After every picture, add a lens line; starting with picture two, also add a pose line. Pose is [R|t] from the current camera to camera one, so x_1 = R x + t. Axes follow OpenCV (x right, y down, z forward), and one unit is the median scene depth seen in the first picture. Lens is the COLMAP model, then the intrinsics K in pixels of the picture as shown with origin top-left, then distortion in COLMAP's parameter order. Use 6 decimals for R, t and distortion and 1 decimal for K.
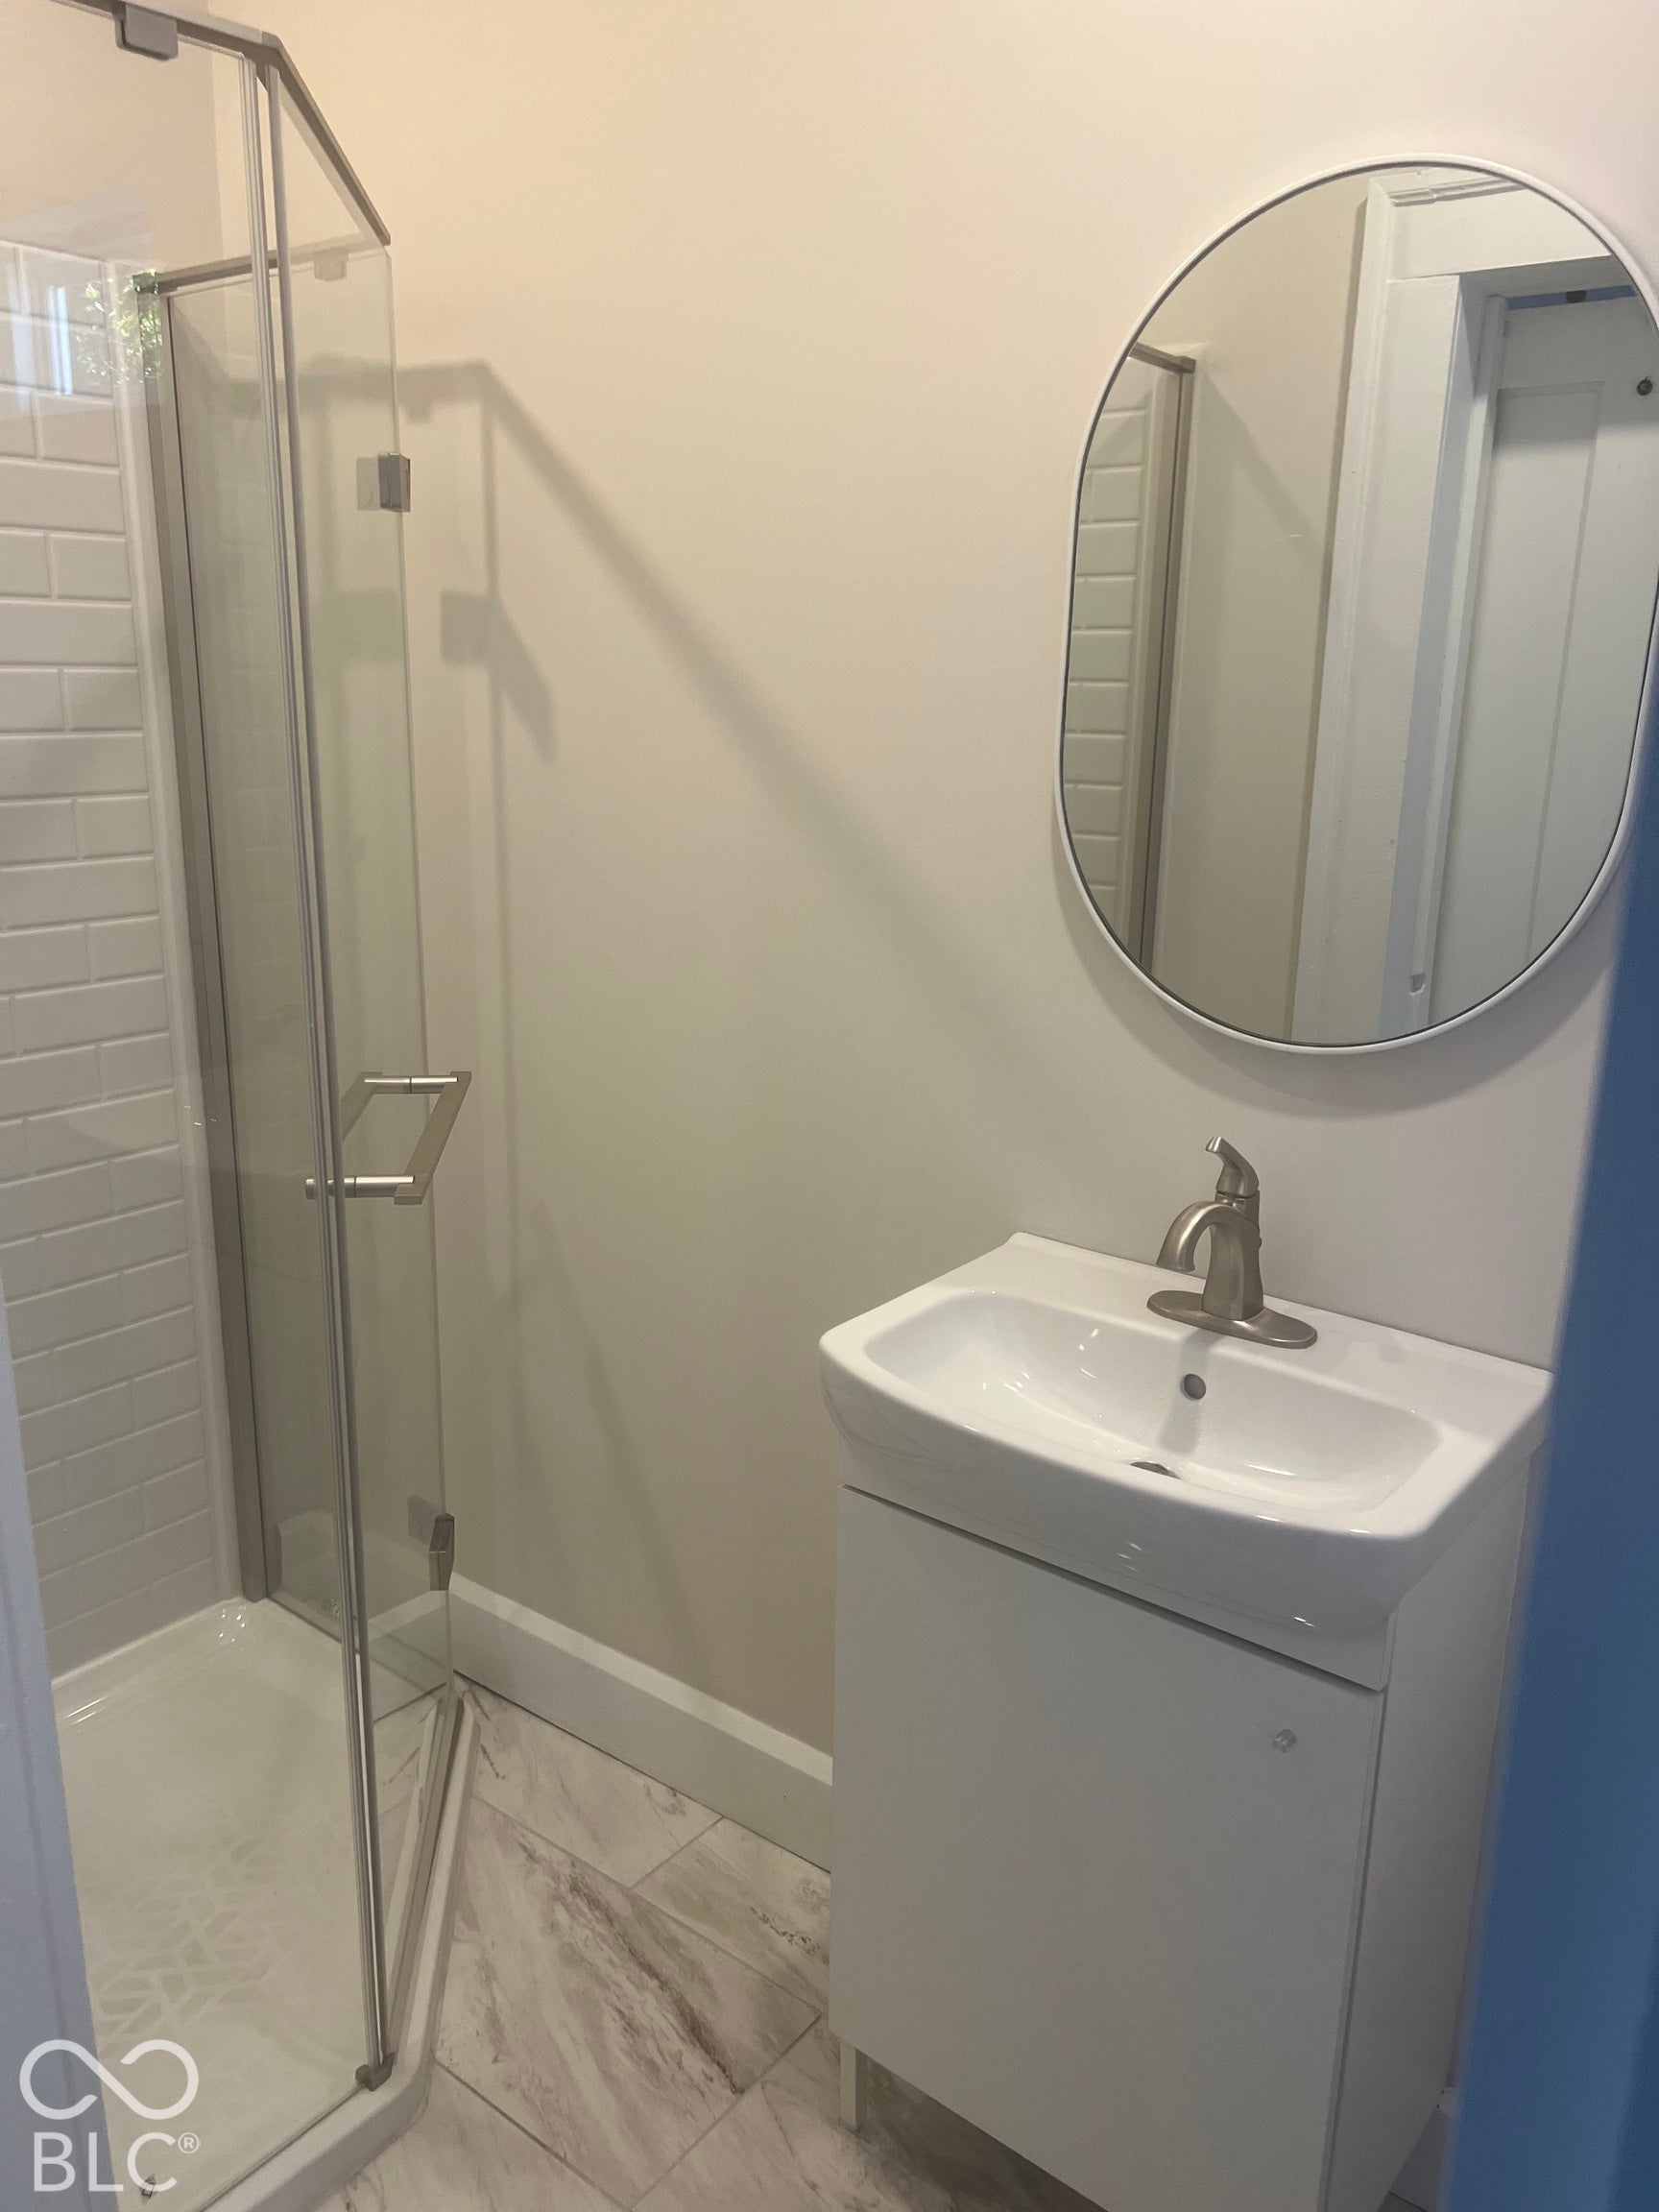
lens RADIAL K [[1659.7, 0, 805.6], [0, 1659.7, 1119.9], [0, 0, 1]] dist [0.025602, -0.035213]
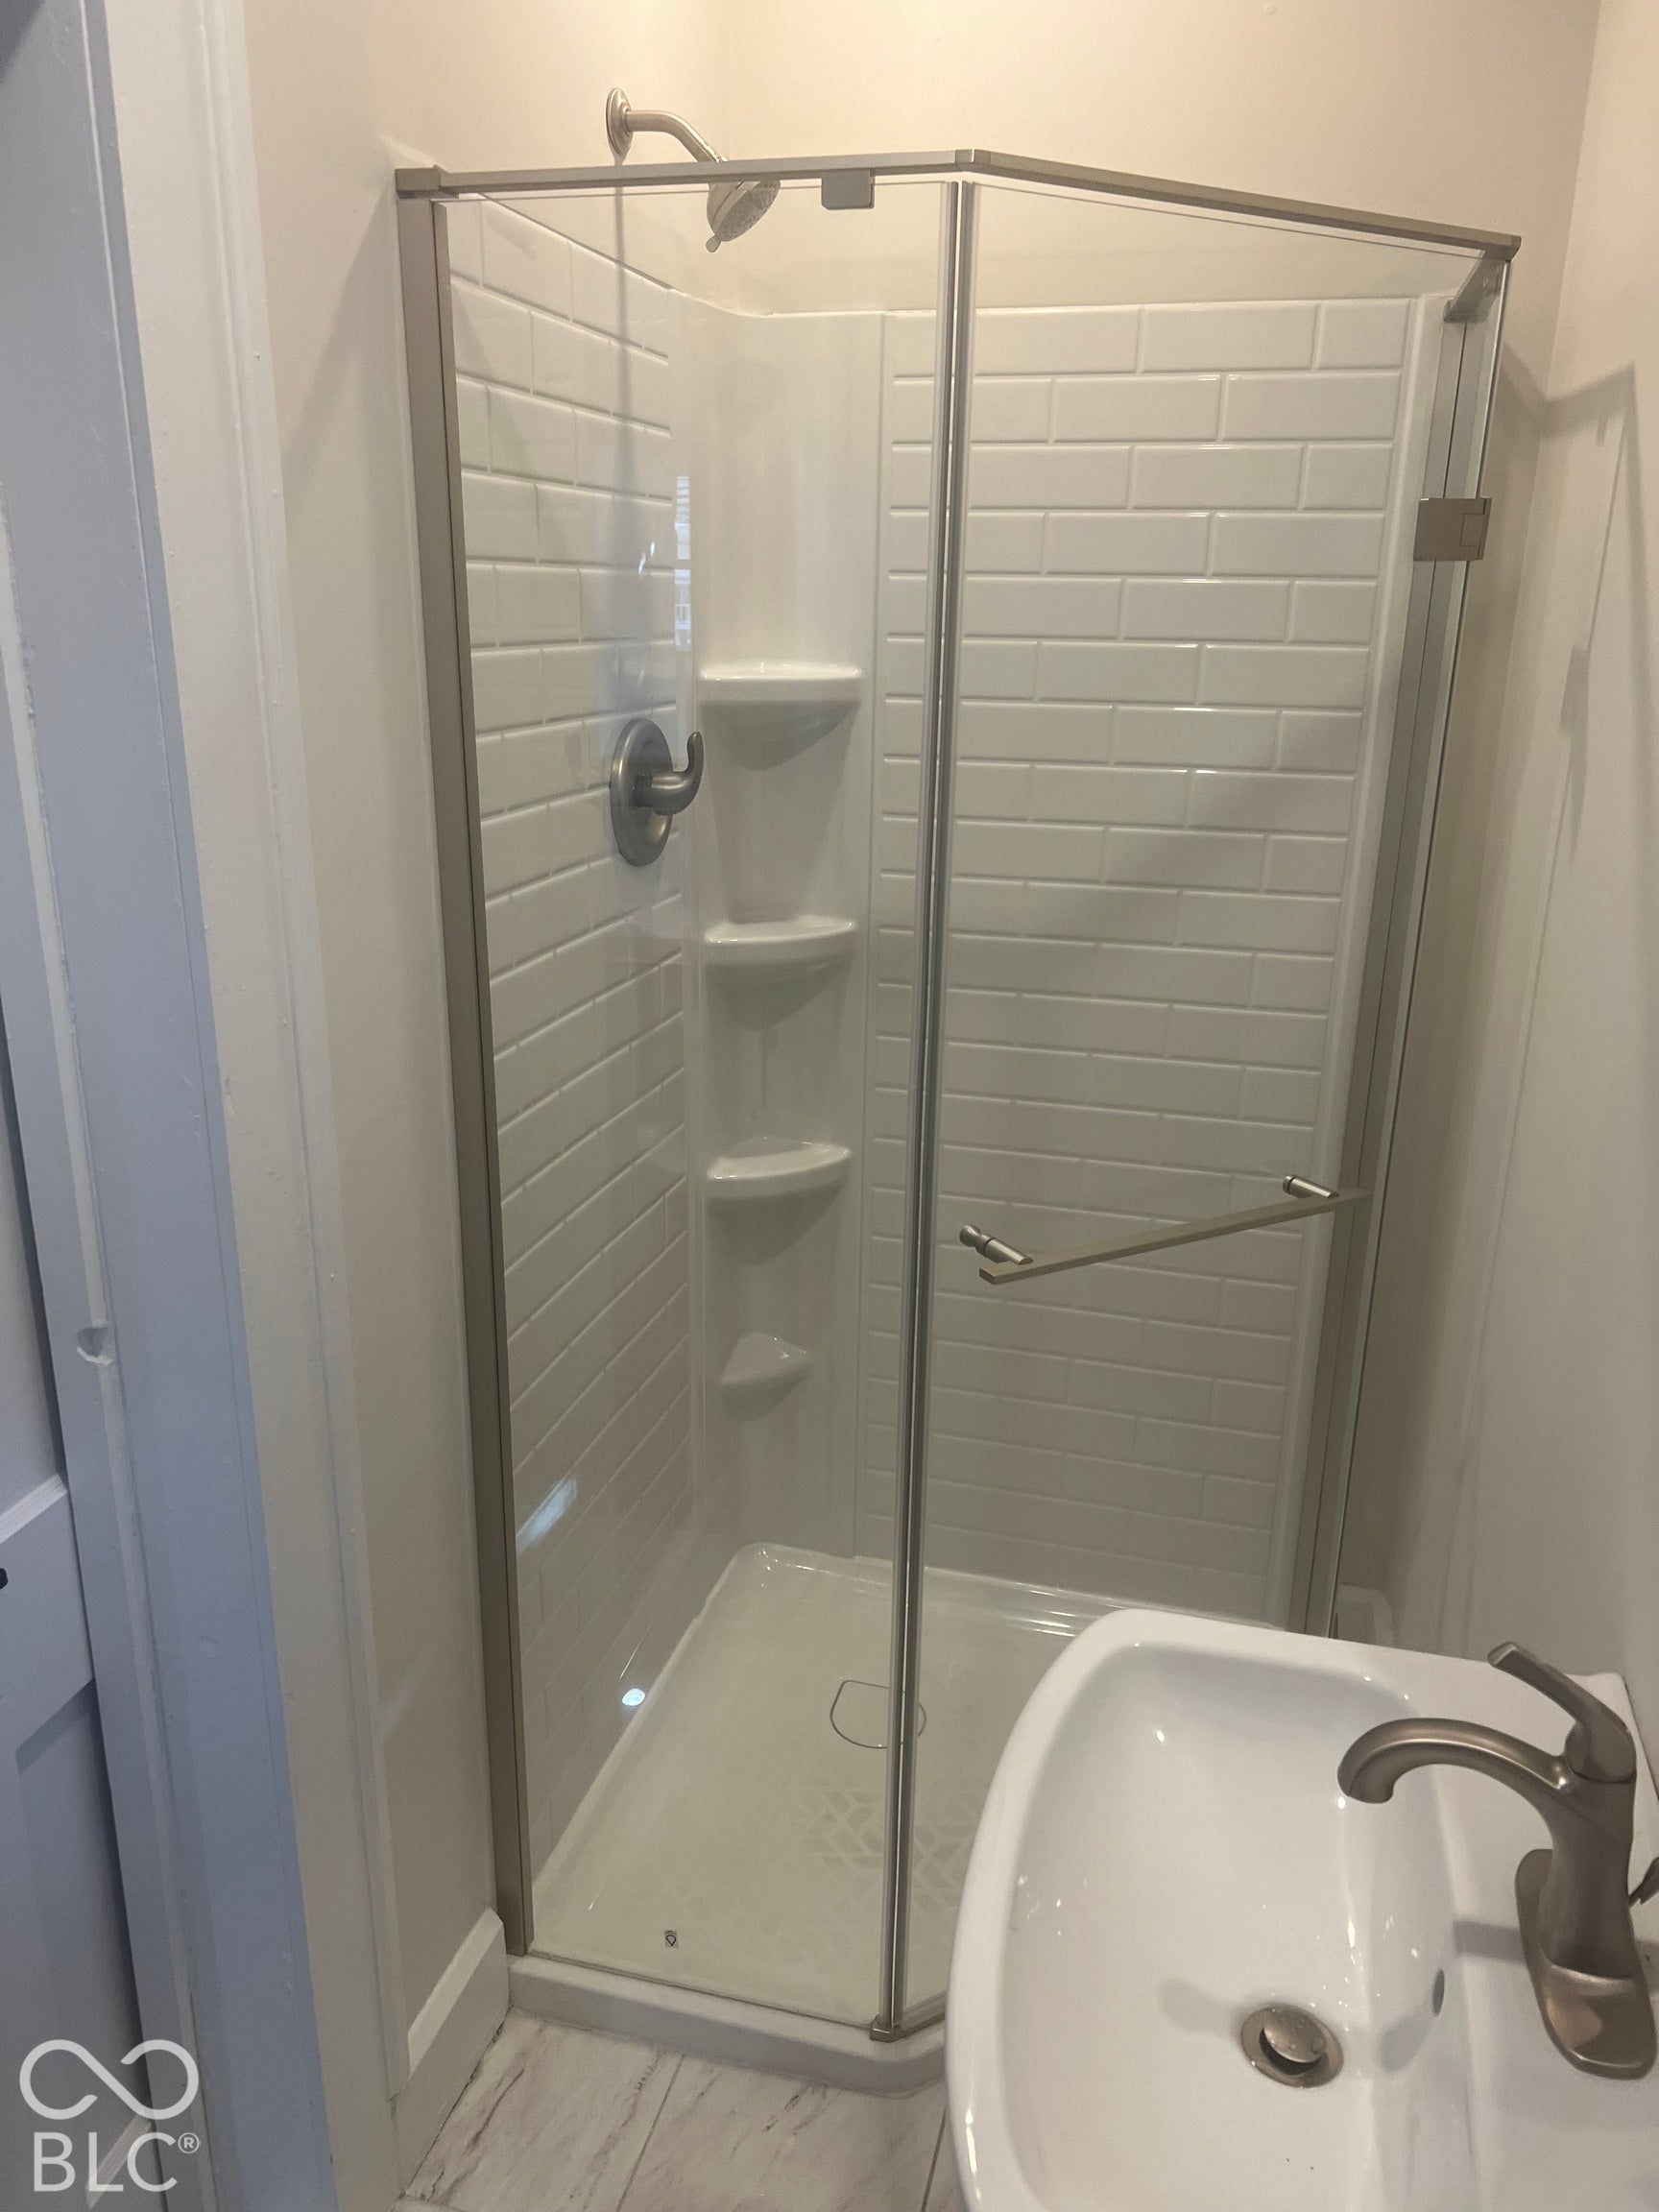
lens RADIAL K [[1659.7, 0, 805.6], [0, 1659.7, 1119.9], [0, 0, 1]] dist [0.025602, -0.035213]
pose [[0.395197, 0.275071, -0.876445, 0.419490], [-0.252077, 0.949960, 0.184480, -0.146330], [0.883333, 0.148026, 0.444760, 0.317363]]
